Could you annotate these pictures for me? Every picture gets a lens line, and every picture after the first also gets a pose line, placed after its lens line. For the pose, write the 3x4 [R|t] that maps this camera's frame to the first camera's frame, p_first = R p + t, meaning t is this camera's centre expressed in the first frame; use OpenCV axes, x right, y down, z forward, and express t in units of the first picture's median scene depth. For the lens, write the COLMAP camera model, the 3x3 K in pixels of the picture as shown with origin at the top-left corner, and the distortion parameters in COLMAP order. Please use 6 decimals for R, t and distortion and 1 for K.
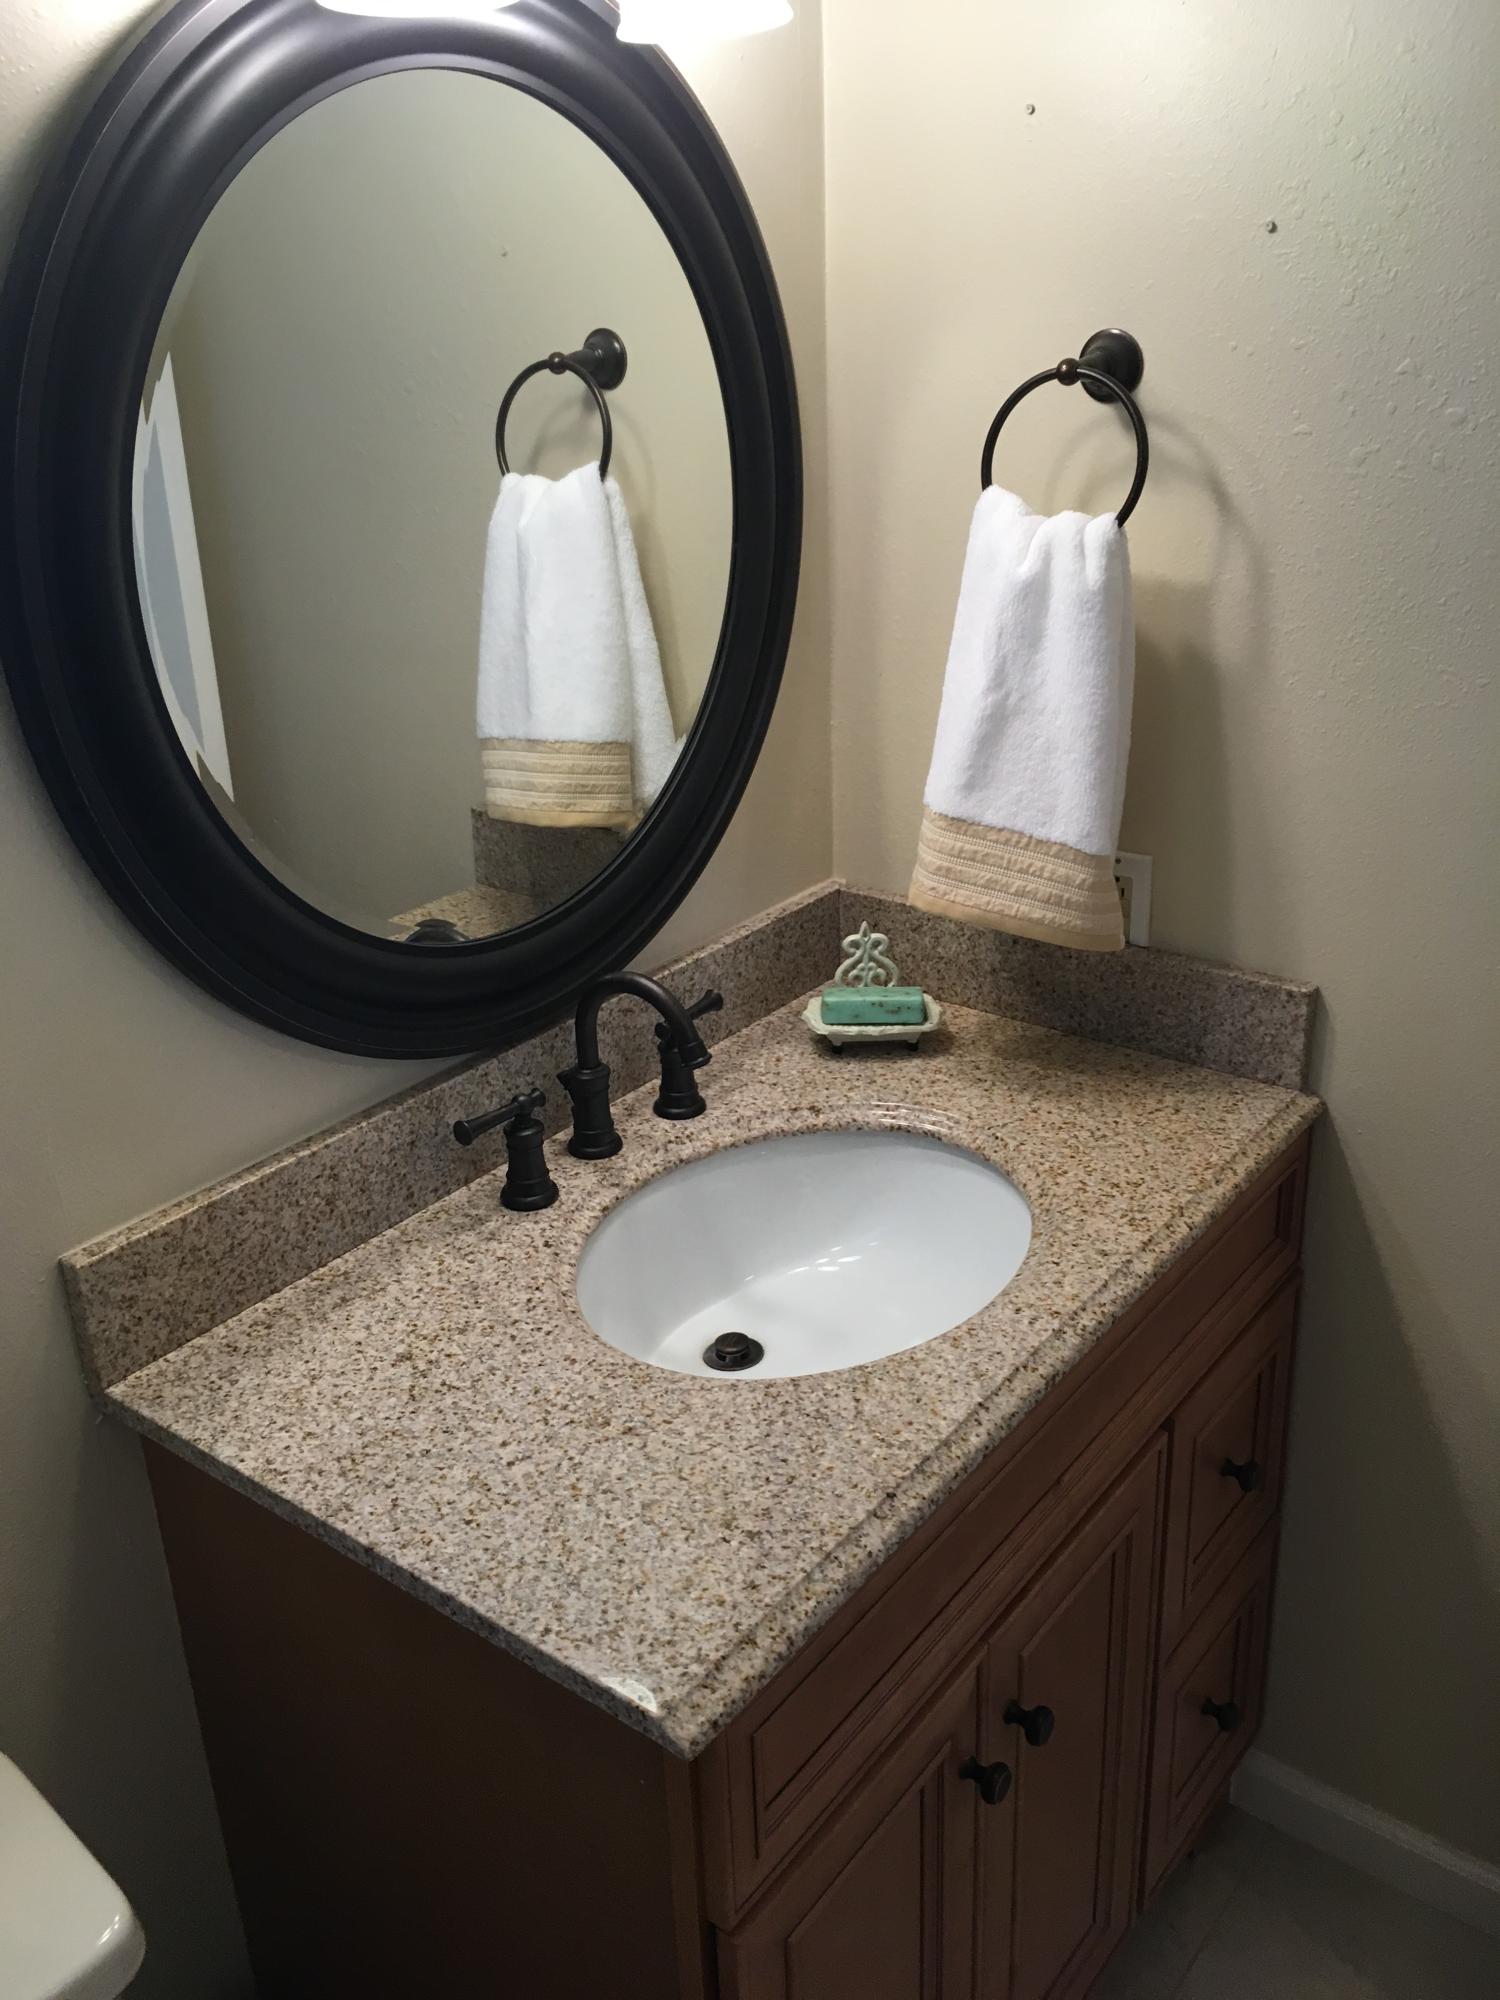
lens RADIAL K [[1710.4, 0, 752.2], [0, 1710.4, 1011.2], [0, 0, 1]] dist [0.072576, -0.103060]
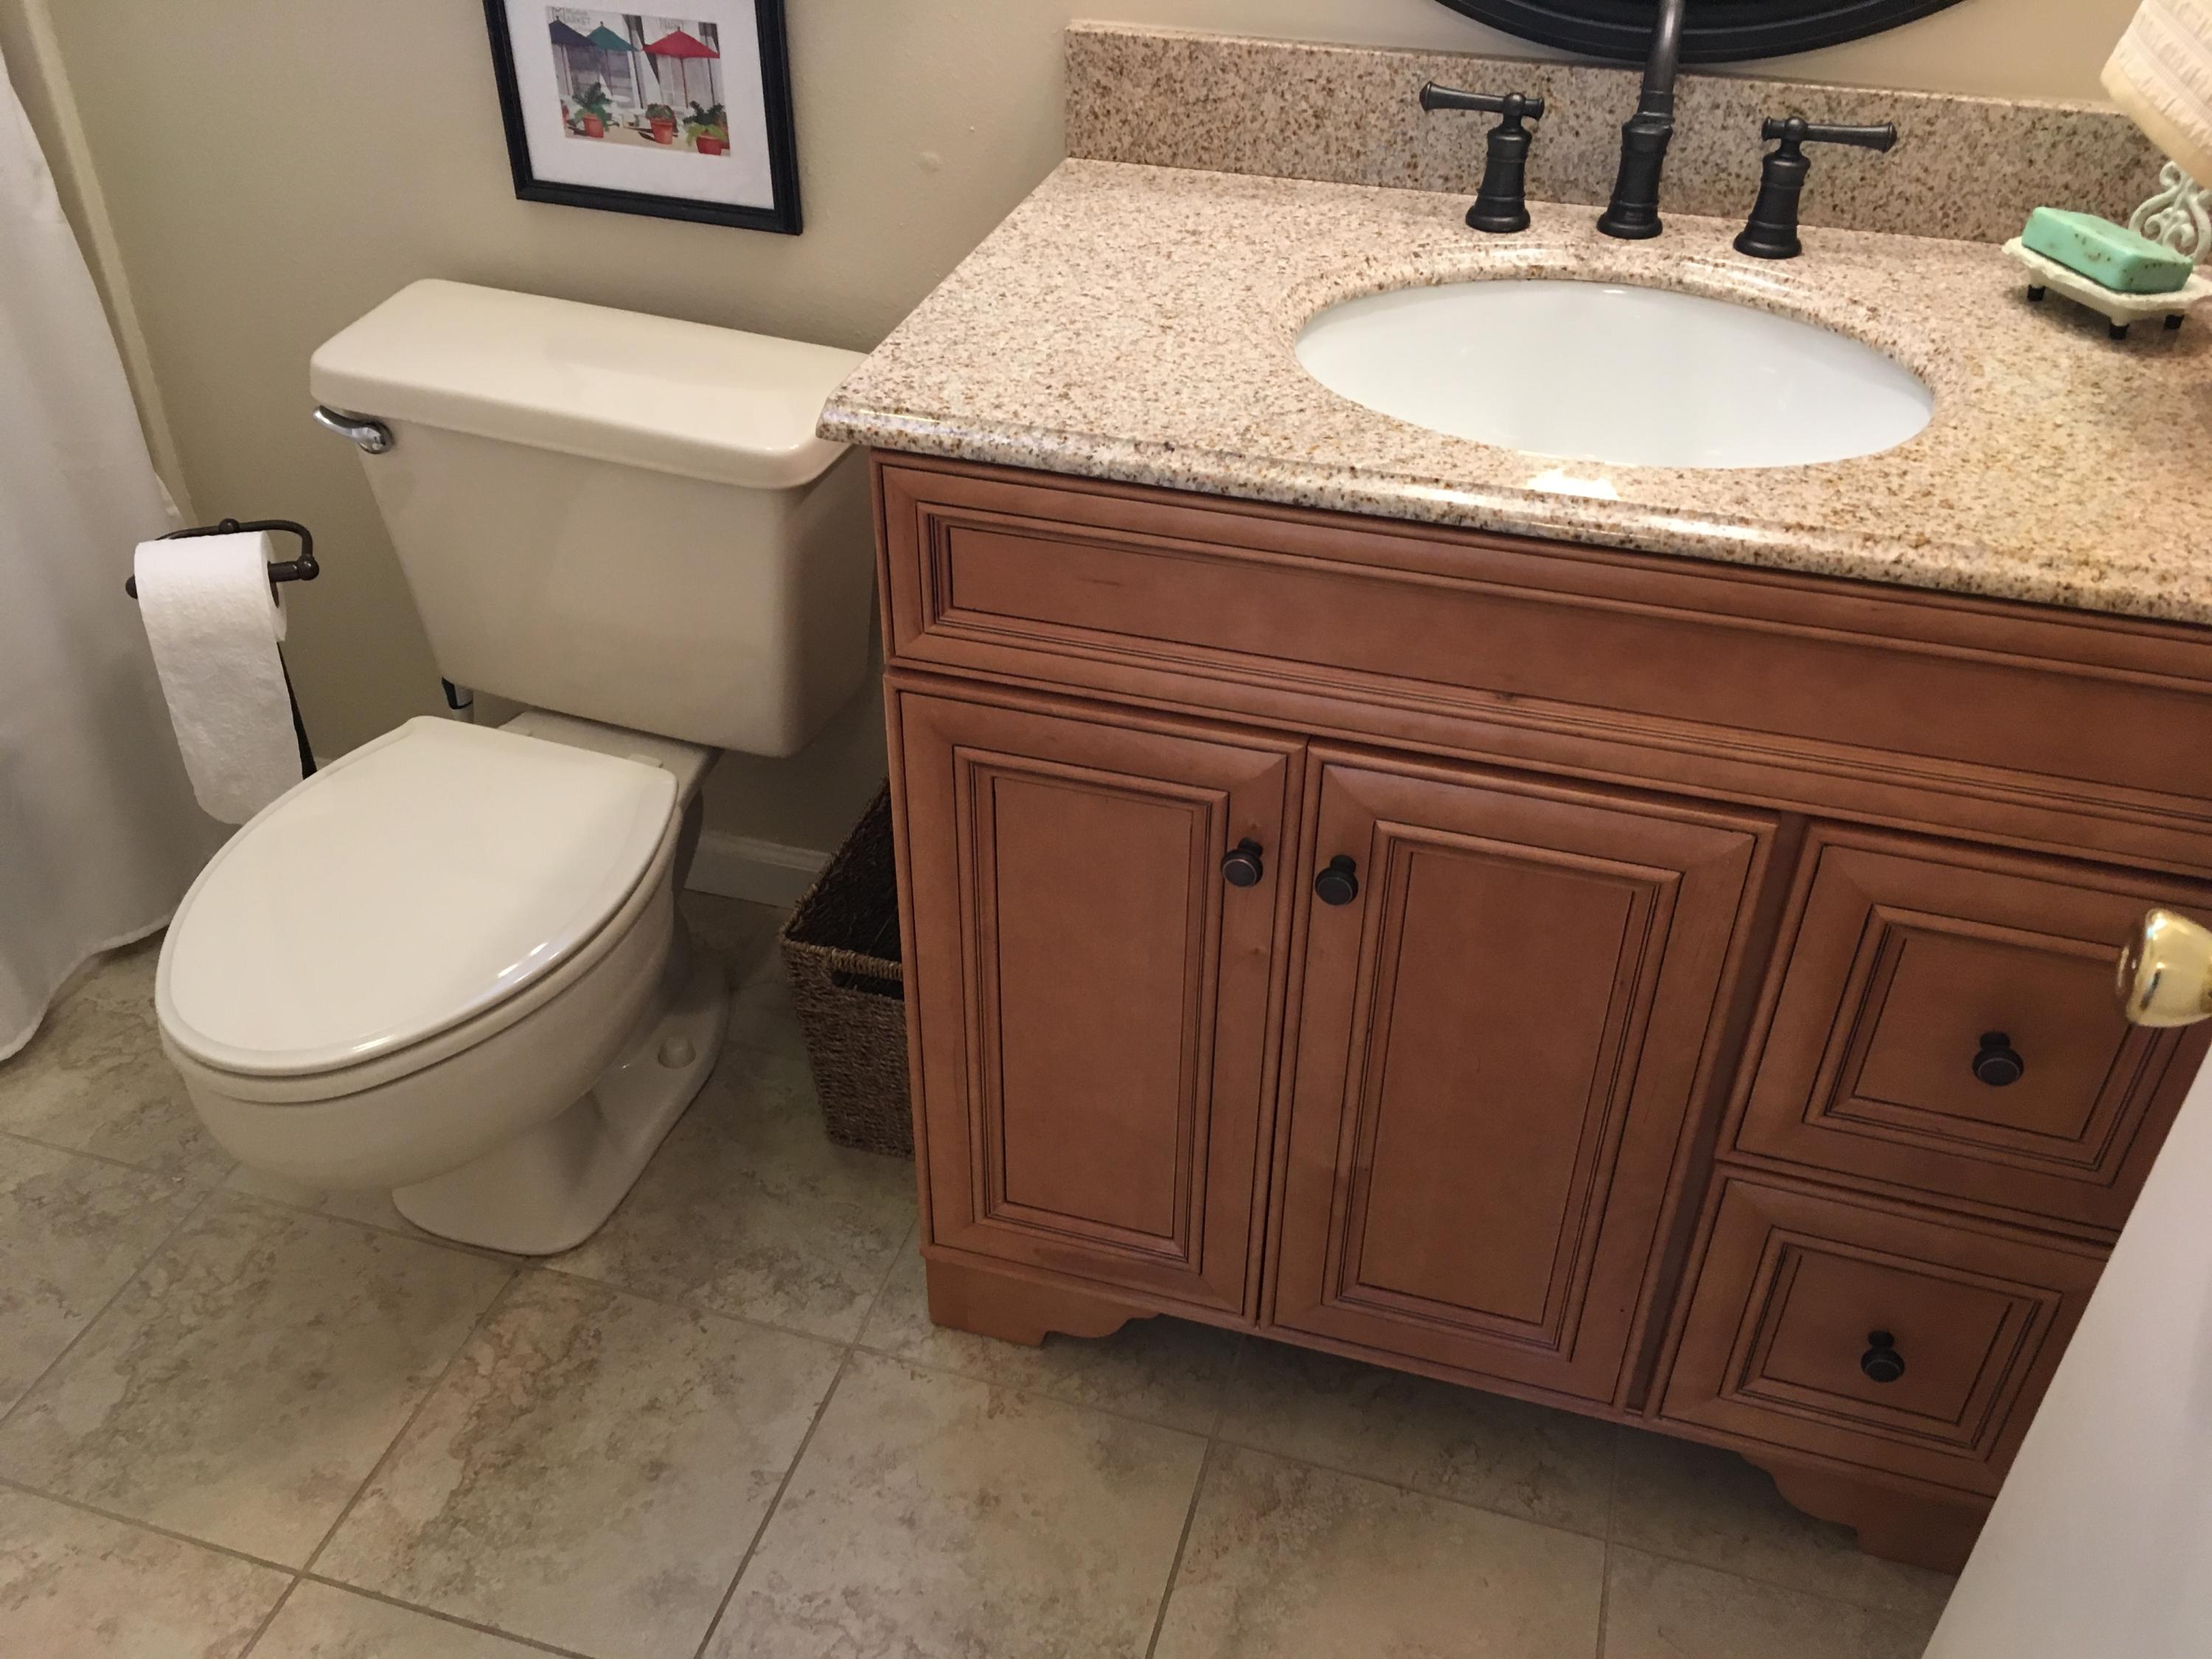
lens RADIAL K [[1891.7, 0, 1100.5], [0, 1891.7, 829.6], [0, 0, 1]] dist [0.072576, -0.103060]
pose [[0.363426, 0.582616, -0.726966, 0.803449], [-0.389766, 0.803835, 0.449369, -0.006915], [0.846170, 0.120034, 0.519218, 0.368722]]
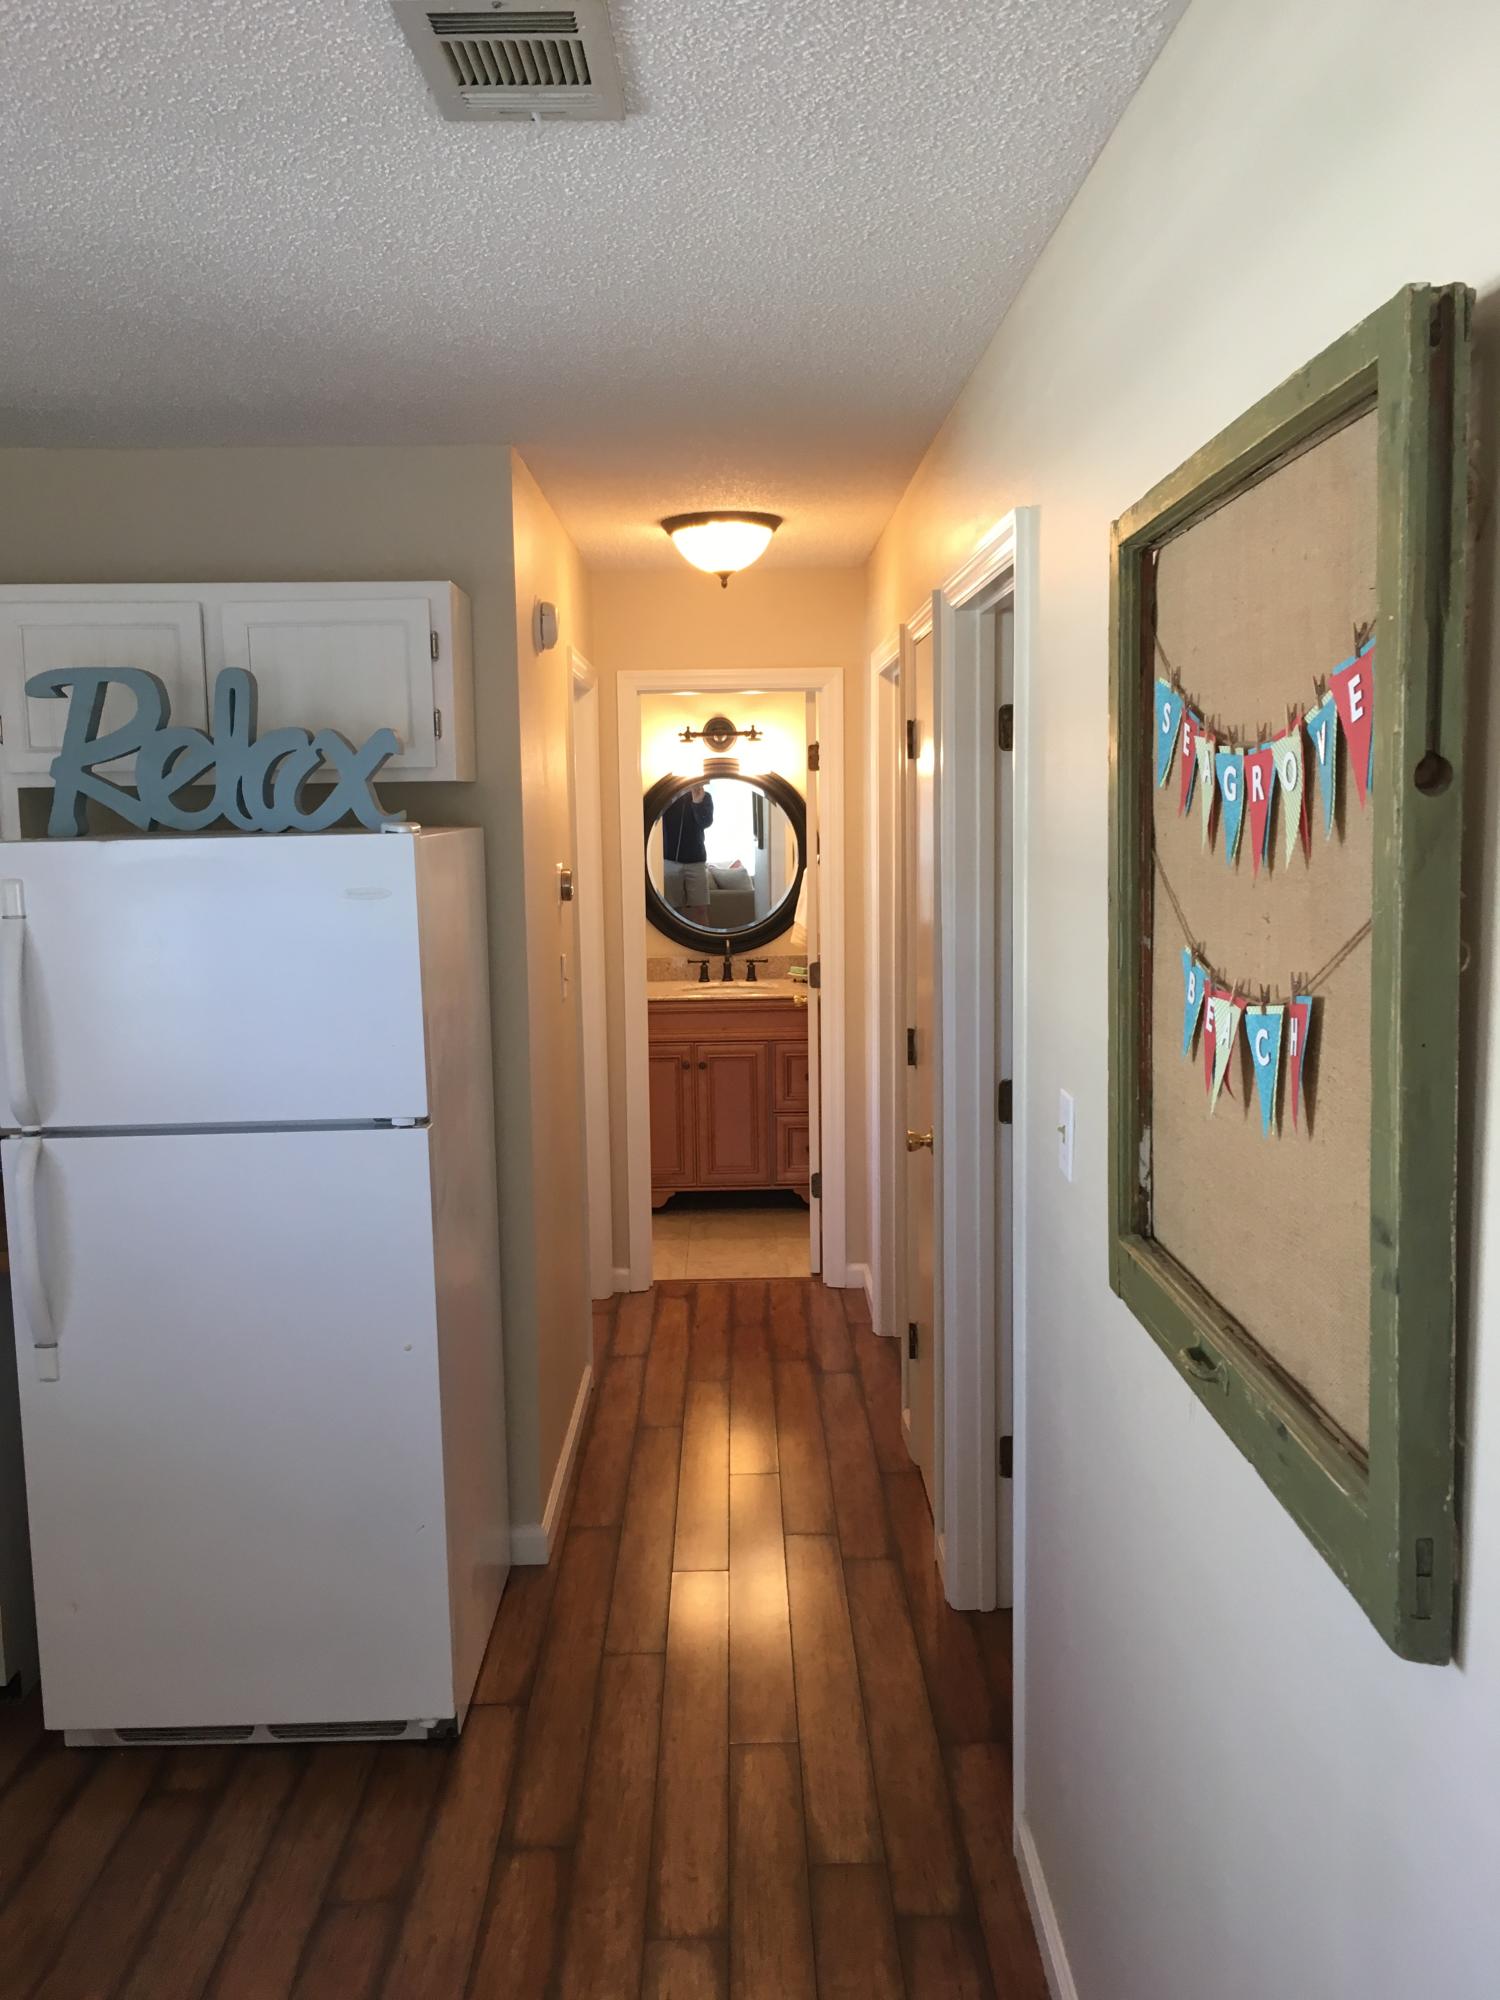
lens RADIAL K [[1710.4, 0, 746.3], [0, 1710.4, 1008.2], [0, 0, 1]] dist [0.072576, -0.103060]
pose [[0.622886, 0.121115, -0.772881, 4.277470], [-0.317745, 0.941951, -0.108470, 0.767511], [0.714879, 0.313143, 0.625212, -2.260273]]
